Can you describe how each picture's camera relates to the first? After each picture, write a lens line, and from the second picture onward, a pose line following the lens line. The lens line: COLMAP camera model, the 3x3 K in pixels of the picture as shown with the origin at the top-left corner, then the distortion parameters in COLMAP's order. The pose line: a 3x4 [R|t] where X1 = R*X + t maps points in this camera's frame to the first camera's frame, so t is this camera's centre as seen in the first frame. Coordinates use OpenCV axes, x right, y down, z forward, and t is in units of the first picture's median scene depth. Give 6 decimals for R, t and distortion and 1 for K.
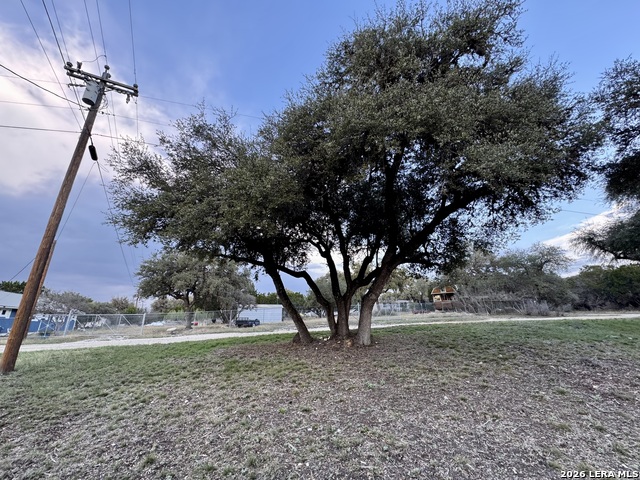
lens RADIAL K [[266.0, 0, 320.0], [0, 266.0, 240.0], [0, 0, 1]] dist [-0.001153, -0.000550]
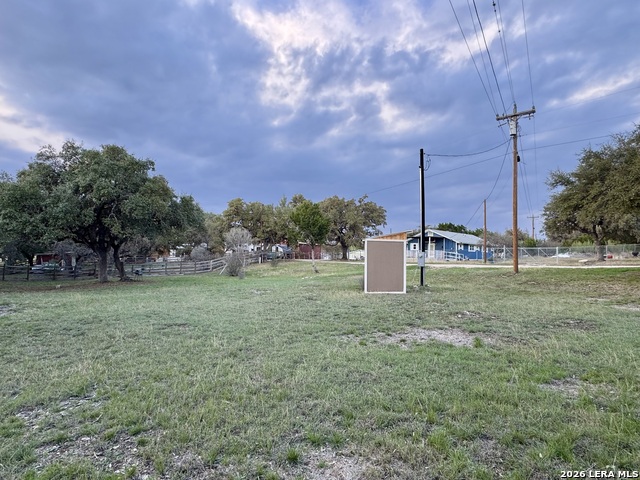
lens RADIAL K [[333.9, 0, 320.0], [0, 333.9, 240.0], [0, 0, 1]] dist [-0.020015, 0.000302]
pose [[0.412824, -0.023968, -0.910496, 0.514844], [0.256066, 0.962388, 0.090768, -0.328386], [0.874075, -0.270618, 0.403434, -1.051537]]
